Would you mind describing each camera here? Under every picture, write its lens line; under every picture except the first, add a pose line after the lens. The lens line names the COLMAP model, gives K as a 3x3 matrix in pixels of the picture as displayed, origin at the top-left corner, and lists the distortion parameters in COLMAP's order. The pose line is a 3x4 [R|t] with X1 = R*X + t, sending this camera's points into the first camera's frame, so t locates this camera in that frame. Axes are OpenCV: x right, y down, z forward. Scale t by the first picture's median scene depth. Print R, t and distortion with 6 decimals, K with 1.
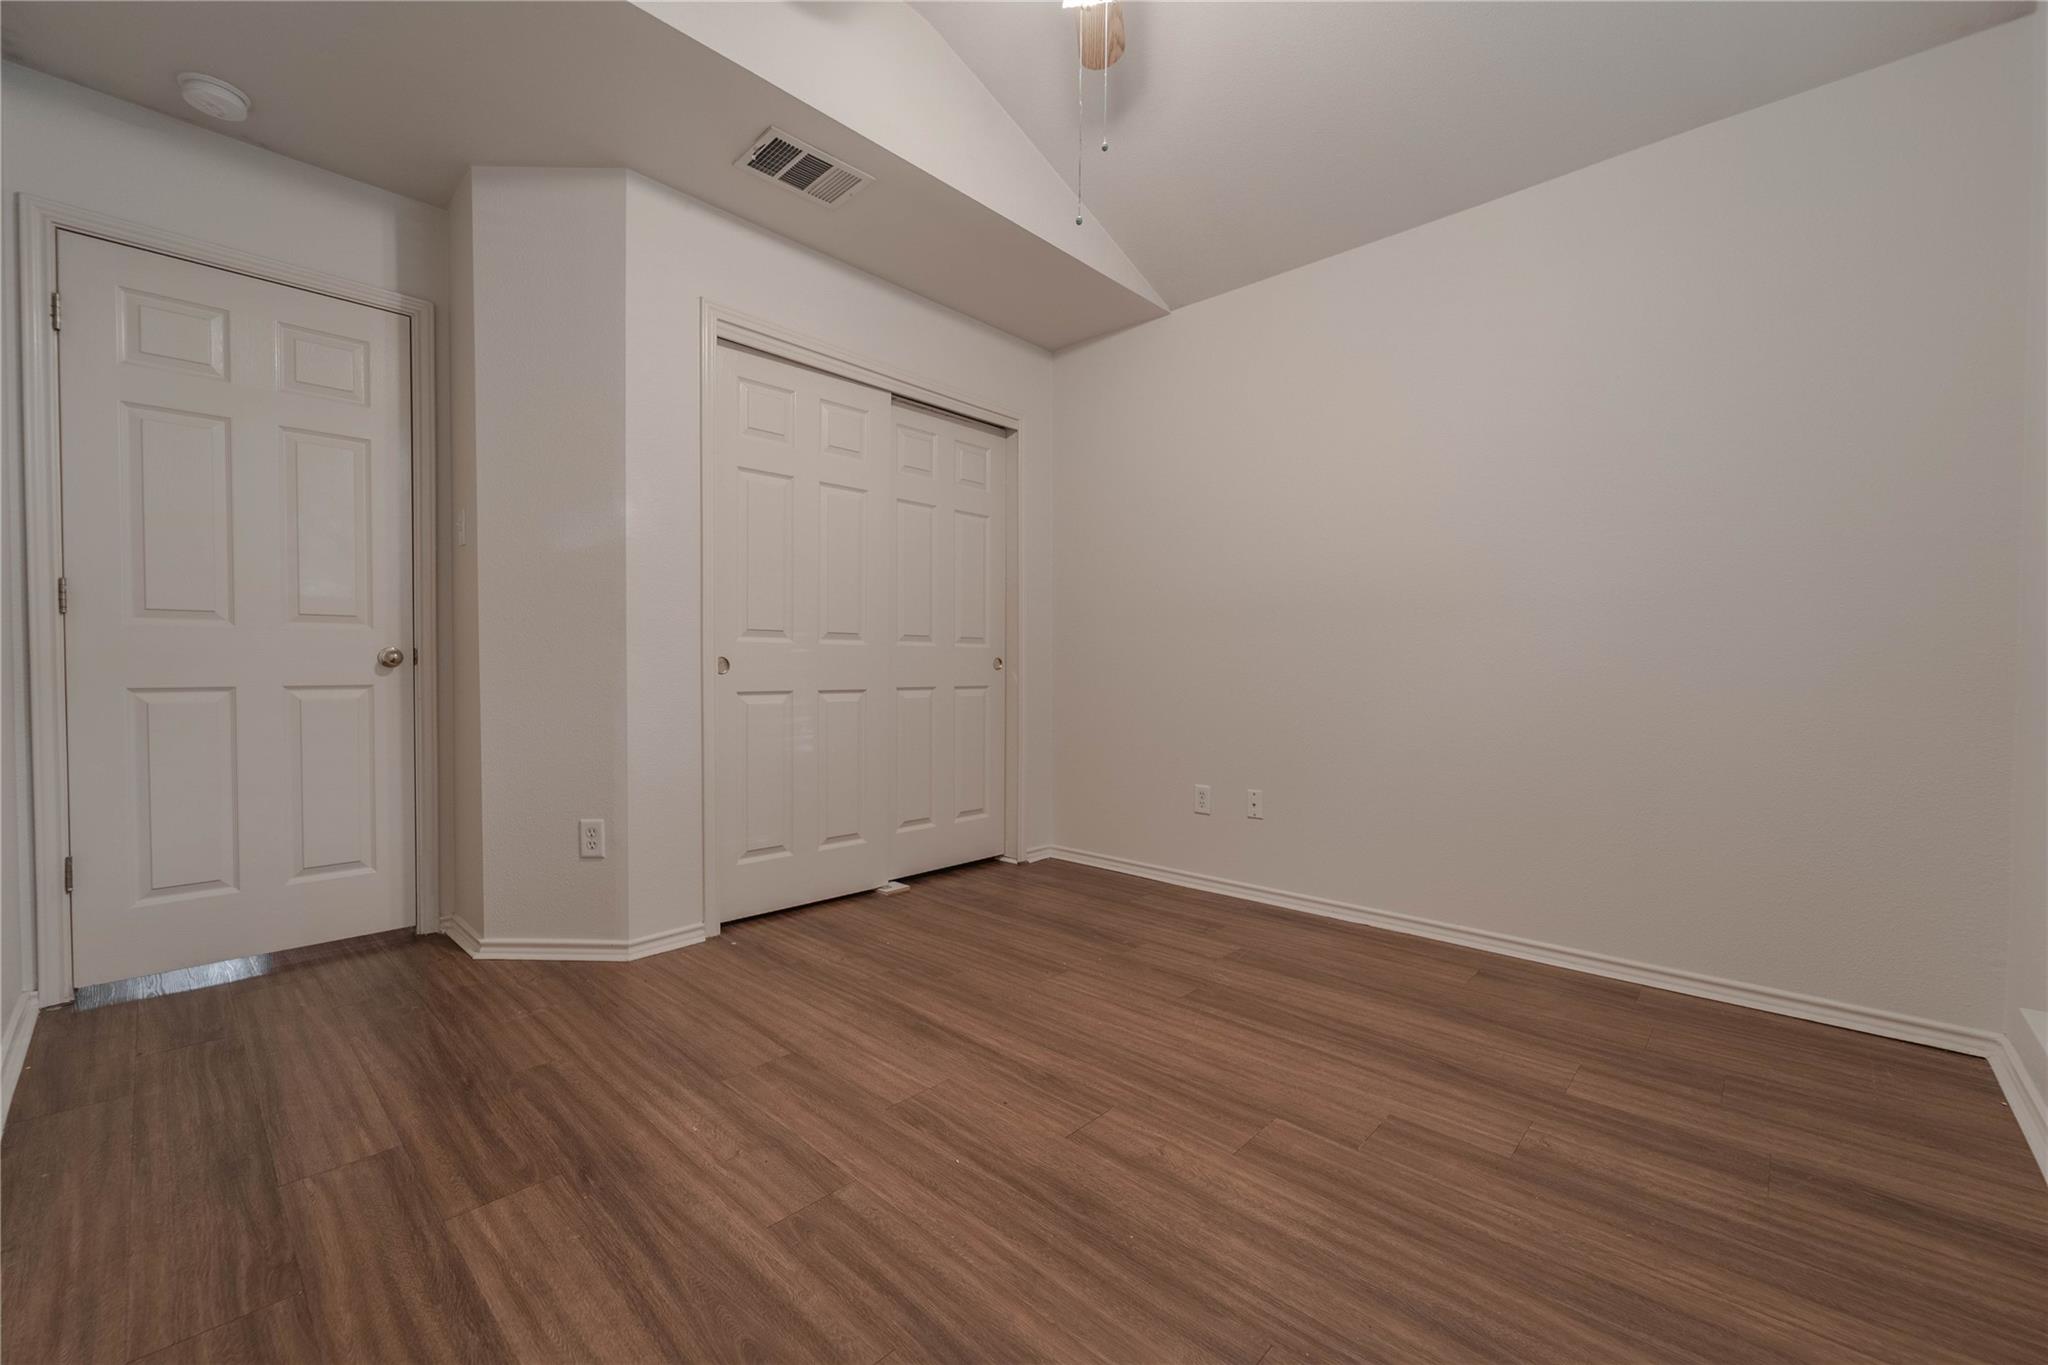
lens RADIAL K [[829.8, 0, 1029.8], [0, 829.8, 681.3], [0, 0, 1]] dist [0.004446, -0.000779]
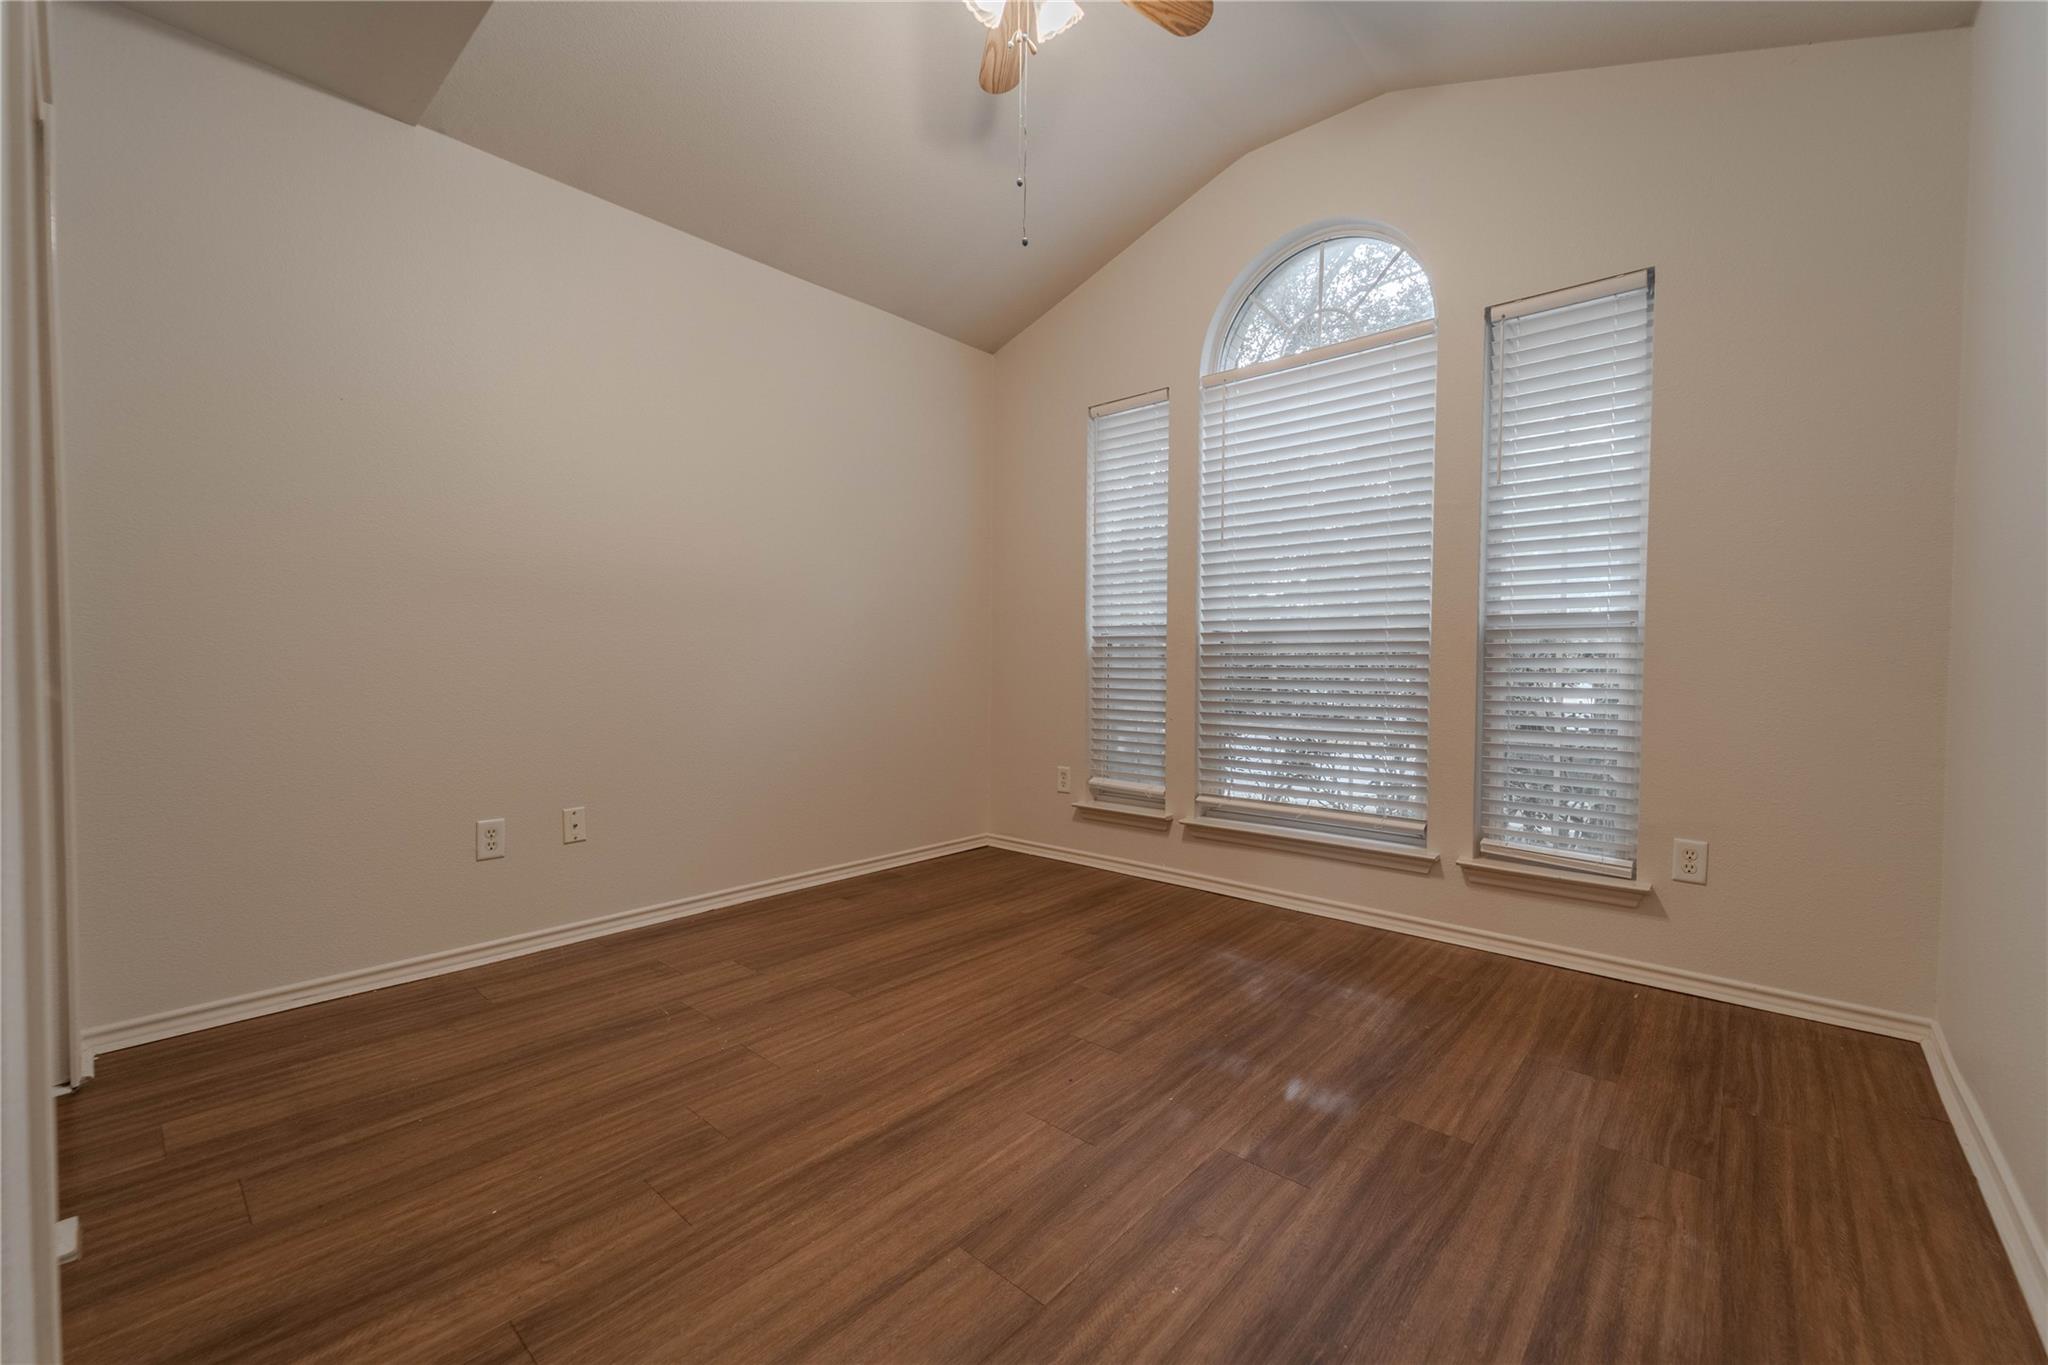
lens RADIAL K [[829.8, 0, 1031.4], [0, 829.8, 682.3], [0, 0, 1]] dist [0.004446, -0.000779]
pose [[-0.036356, -0.029876, 0.998892, -0.918372], [0.011251, 0.999477, 0.030303, -0.021450], [-0.999276, 0.012340, -0.036001, 0.940232]]
